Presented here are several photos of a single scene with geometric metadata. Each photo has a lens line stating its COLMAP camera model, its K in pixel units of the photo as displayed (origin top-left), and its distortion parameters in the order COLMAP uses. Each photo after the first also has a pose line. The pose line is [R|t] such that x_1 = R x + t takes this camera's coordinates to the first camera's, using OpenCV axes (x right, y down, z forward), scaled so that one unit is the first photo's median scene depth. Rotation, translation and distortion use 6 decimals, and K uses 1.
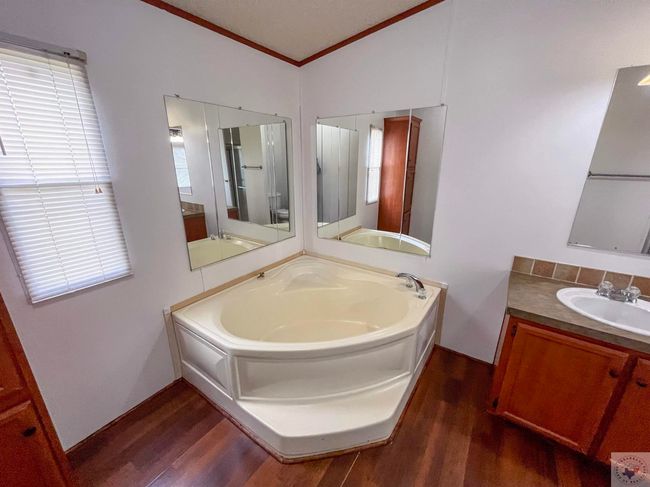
lens RADIAL K [[266.6, 0, 324.6], [0, 266.6, 244.5], [0, 0, 1]] dist [-0.001529, -0.000484]
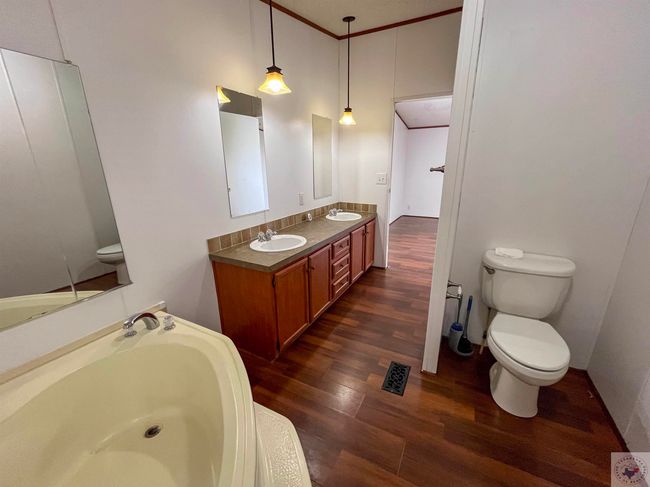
lens RADIAL K [[266.6, 0, 326.3], [0, 266.6, 242.9], [0, 0, 1]] dist [-0.001529, -0.000484]
pose [[-0.119061, -0.276311, 0.953665, -0.437215], [0.311558, 0.901588, 0.300119, -0.136159], [-0.942739, 0.332854, -0.021257, 0.637055]]
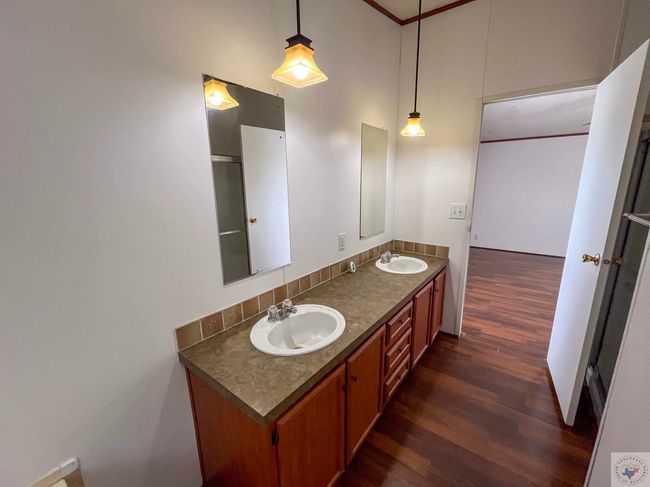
lens RADIAL K [[266.6, 0, 326.5], [0, 266.6, 244.8], [0, 0, 1]] dist [-0.001529, -0.000484]
pose [[0.048437, -0.224665, 0.973231, 0.168890], [0.316476, 0.927624, 0.198386, -0.178083], [-0.947363, 0.298395, 0.116033, 0.582713]]
